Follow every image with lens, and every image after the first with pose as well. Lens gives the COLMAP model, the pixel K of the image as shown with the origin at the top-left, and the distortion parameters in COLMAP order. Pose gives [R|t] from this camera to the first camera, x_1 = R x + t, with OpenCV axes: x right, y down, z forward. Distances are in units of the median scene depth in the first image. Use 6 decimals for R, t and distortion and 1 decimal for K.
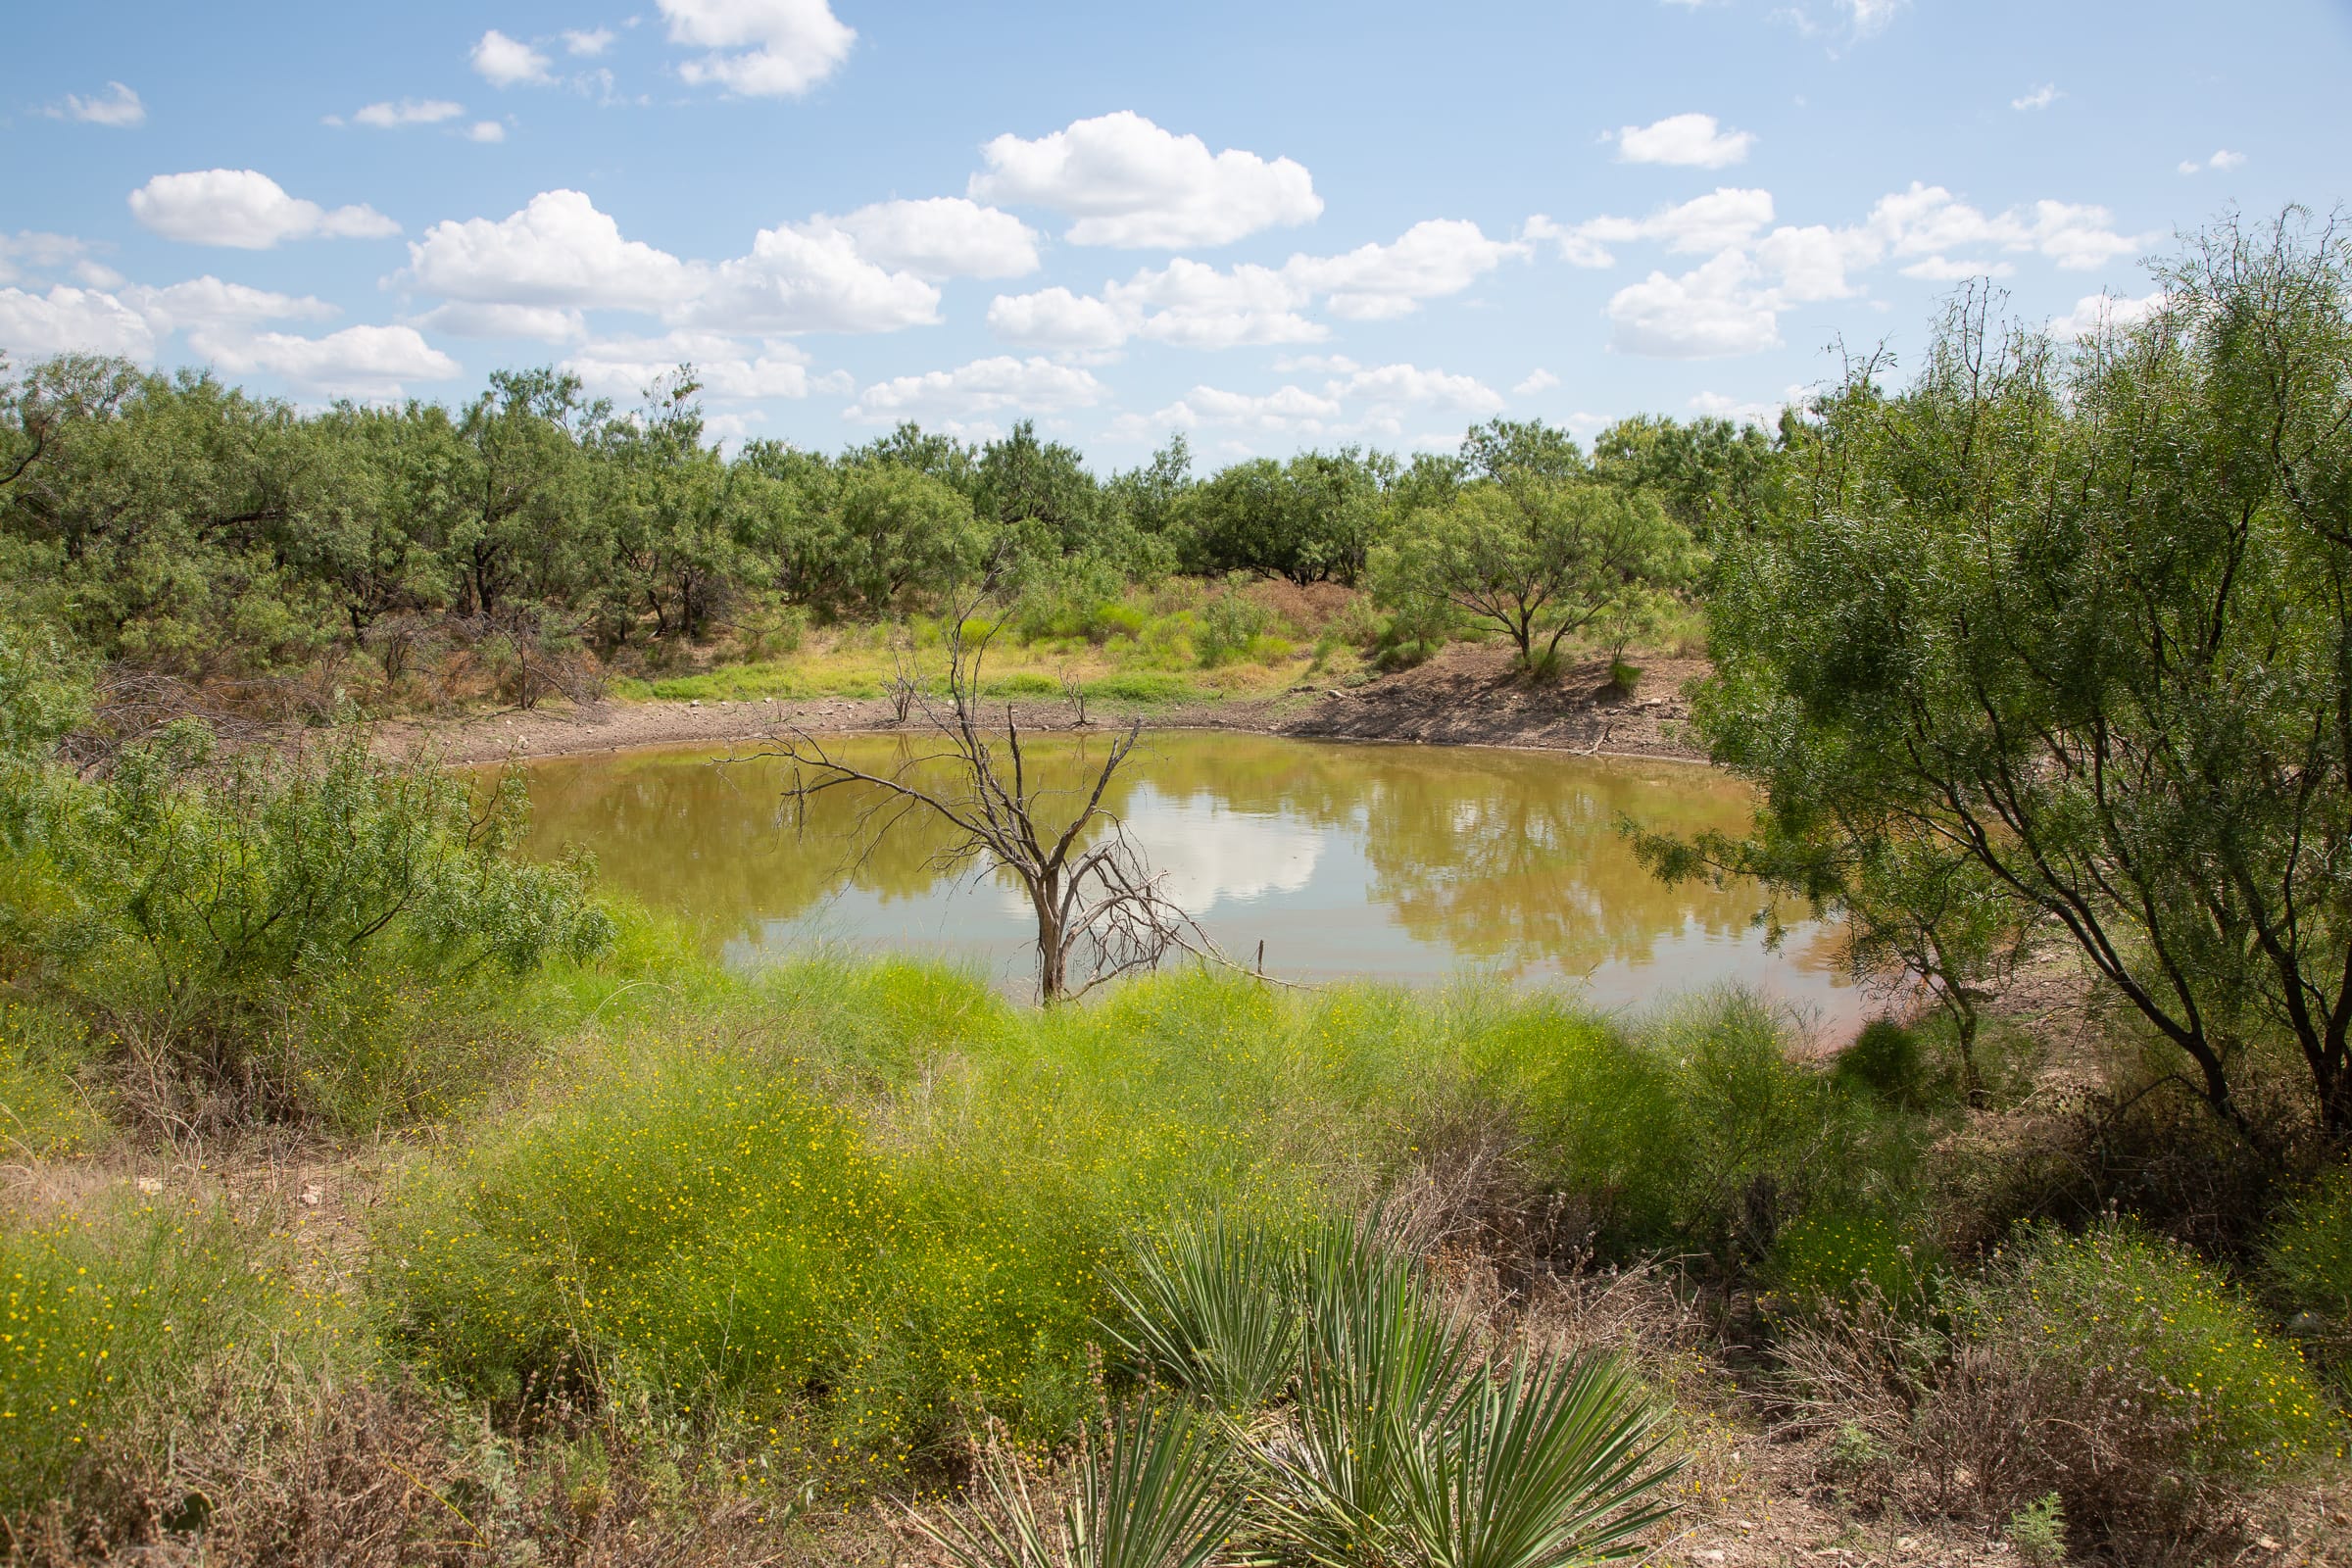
lens RADIAL K [[2017.8, 0, 1176.0], [0, 2017.8, 784.0], [0, 0, 1]] dist [-0.030676, 0.016800]
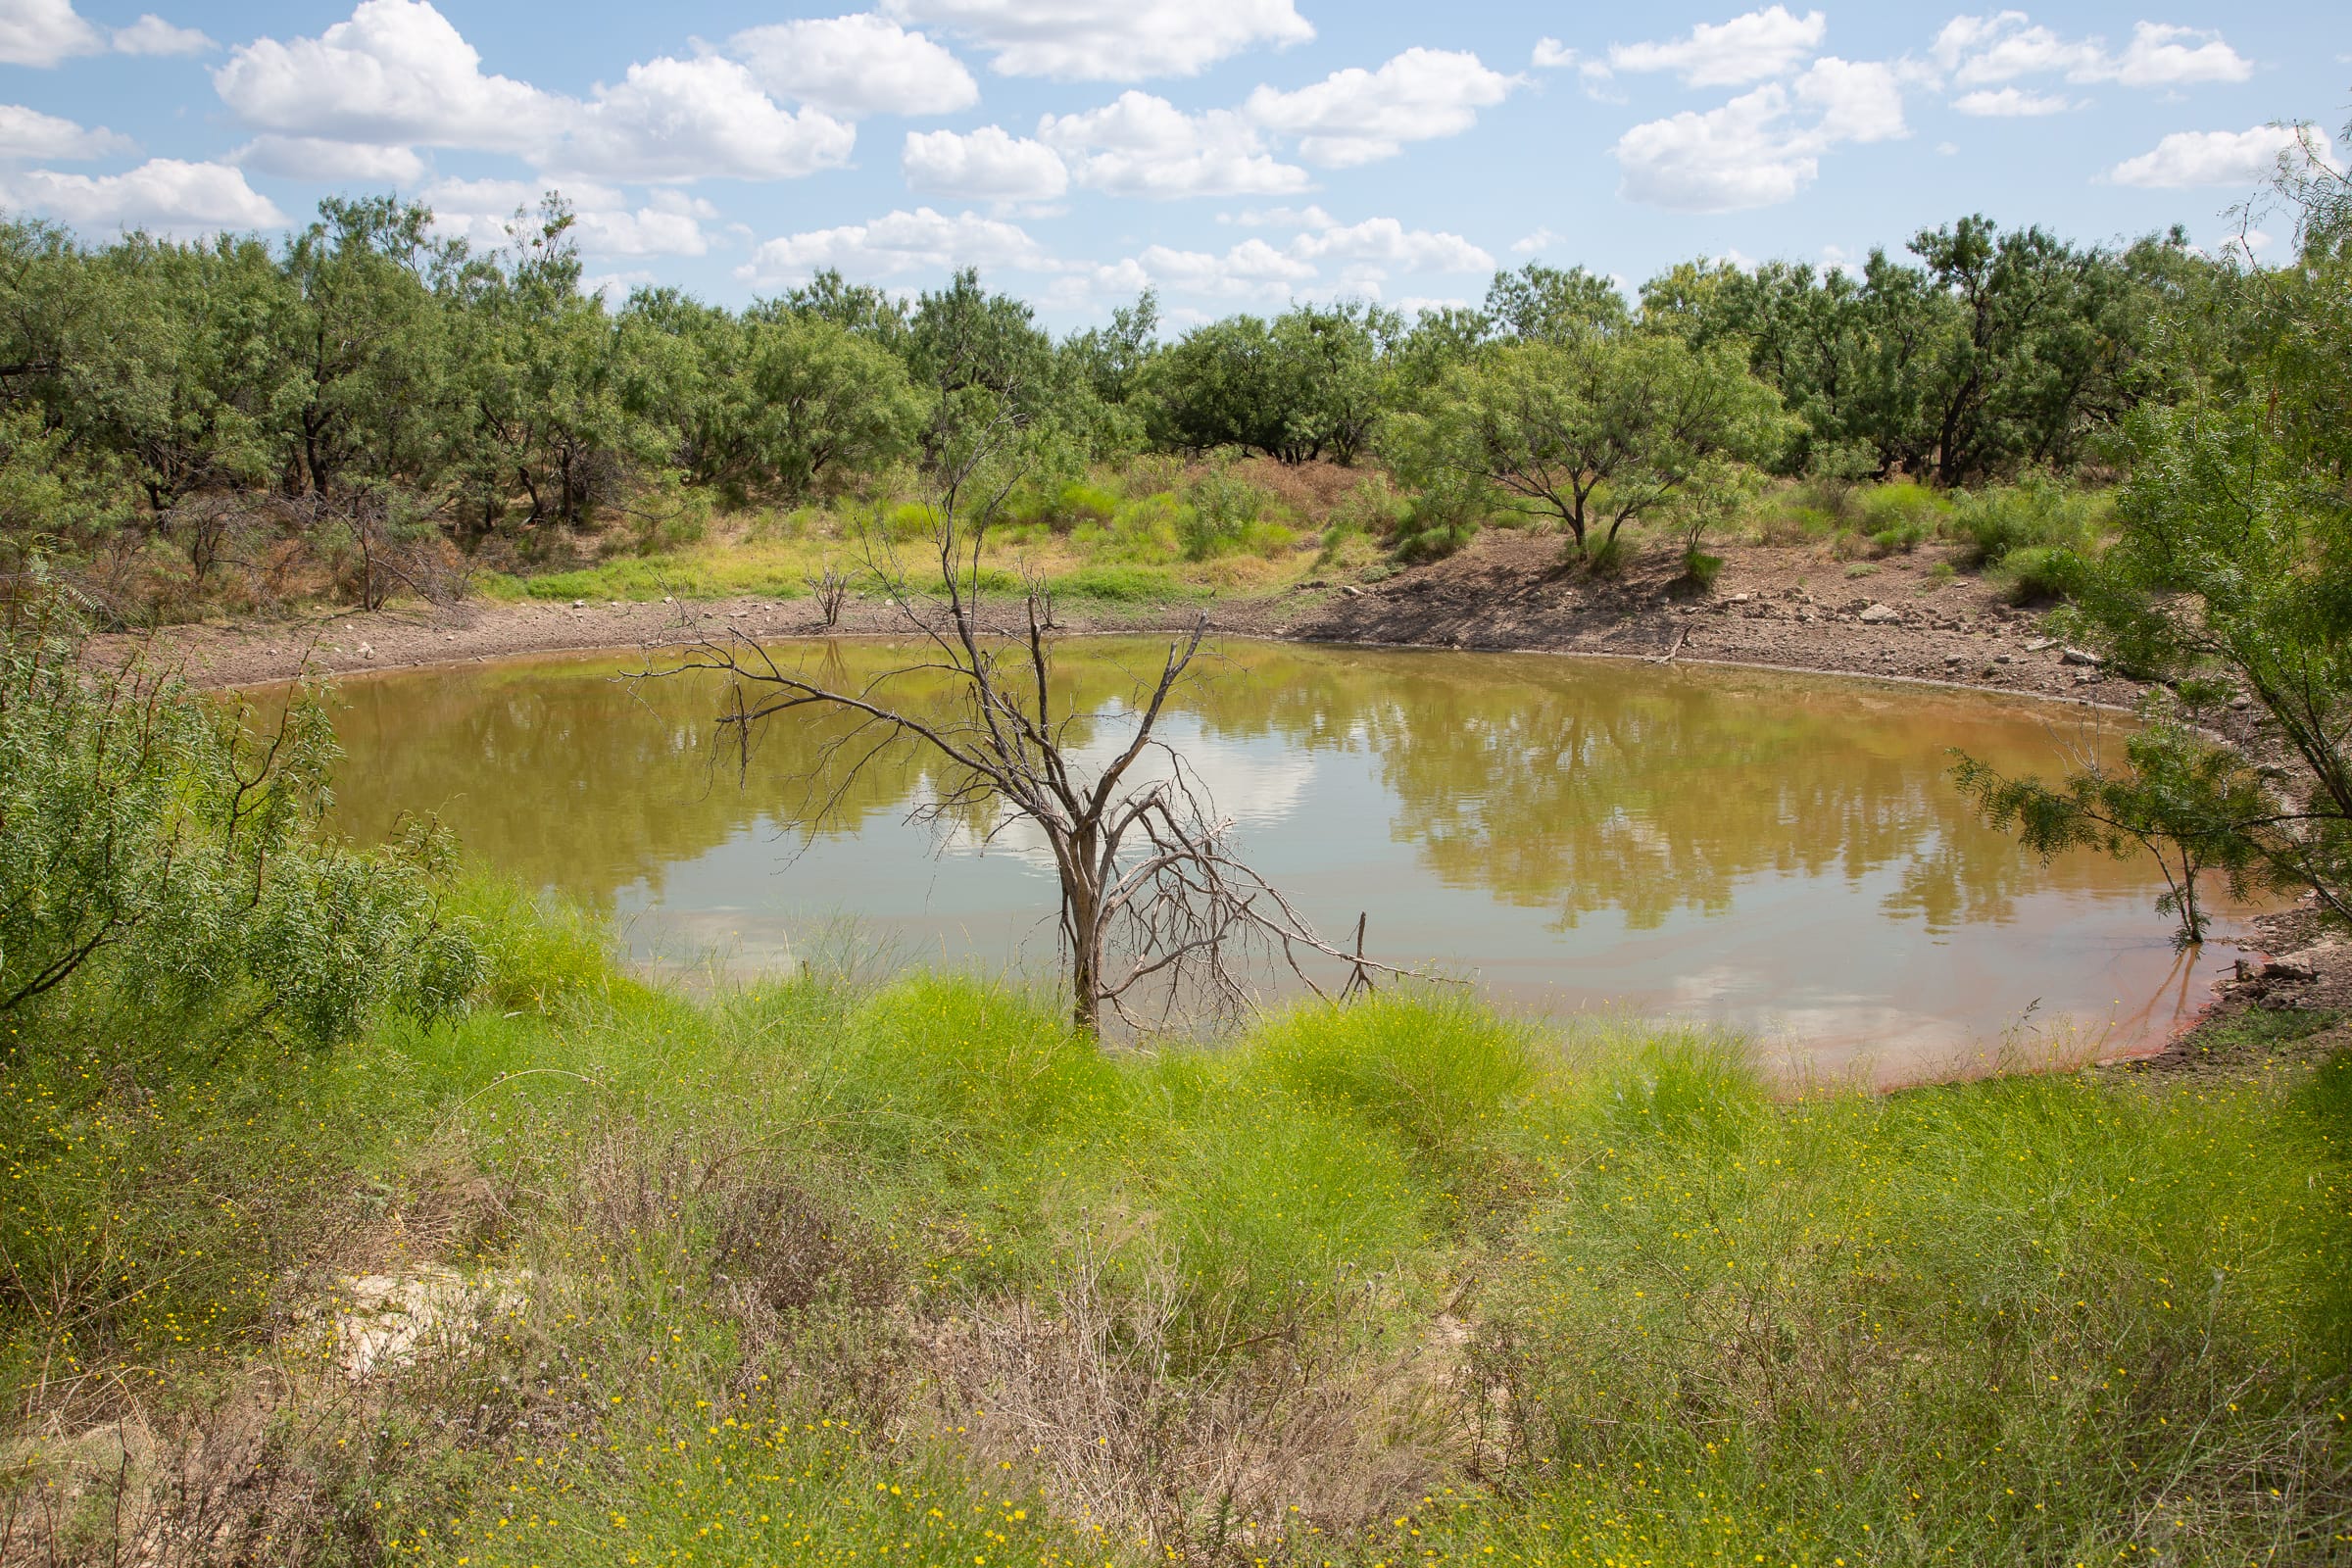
lens RADIAL K [[2247.9, 0, 1176.0], [0, 2247.9, 784.0], [0, 0, 1]] dist [0.016131, -0.002582]
pose [[0.999632, -0.004938, 0.026665, -0.017812], [0.003901, 0.999238, 0.038825, -0.000944], [-0.026836, -0.038707, 0.998890, 0.063581]]
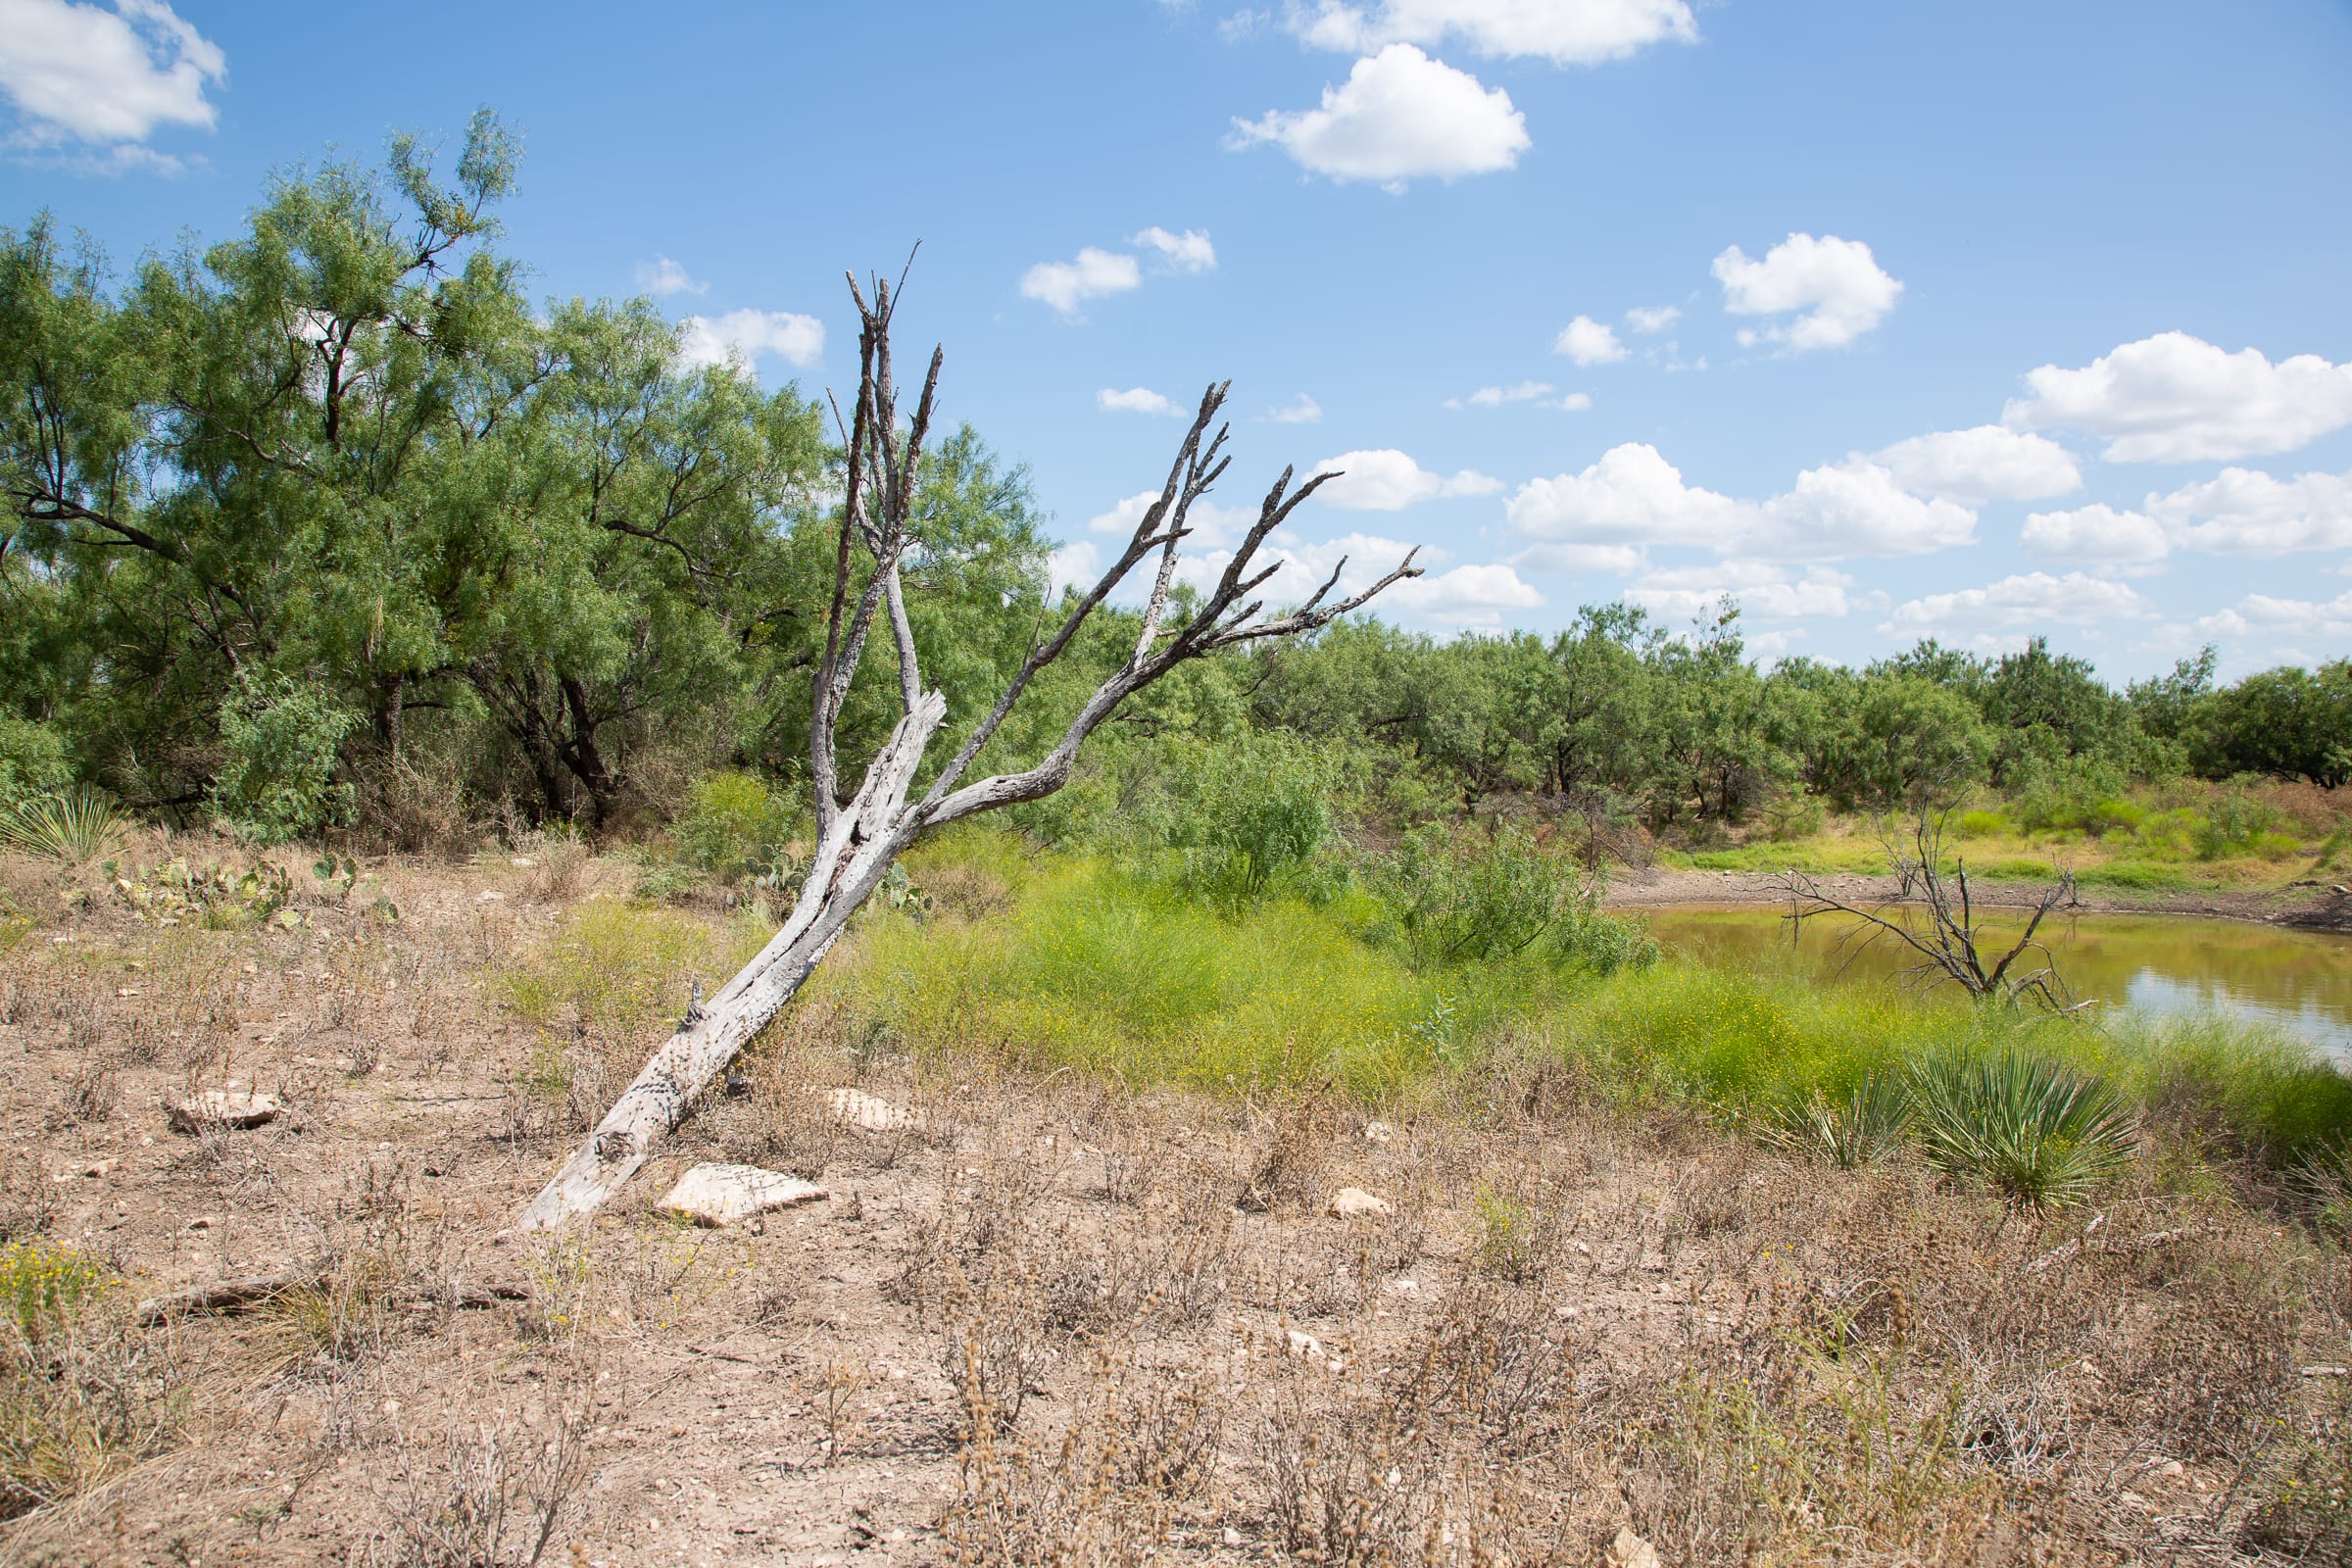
lens RADIAL K [[1796.6, 0, 1148.8], [0, 1796.6, 764.8], [0, 0, 1]] dist [-0.110238, 0.087870]
pose [[0.850888, 0.012751, -0.525192, 0.024194], [-0.069524, 0.993646, -0.088514, 0.013451], [0.520727, 0.111829, 0.846368, -0.088970]]
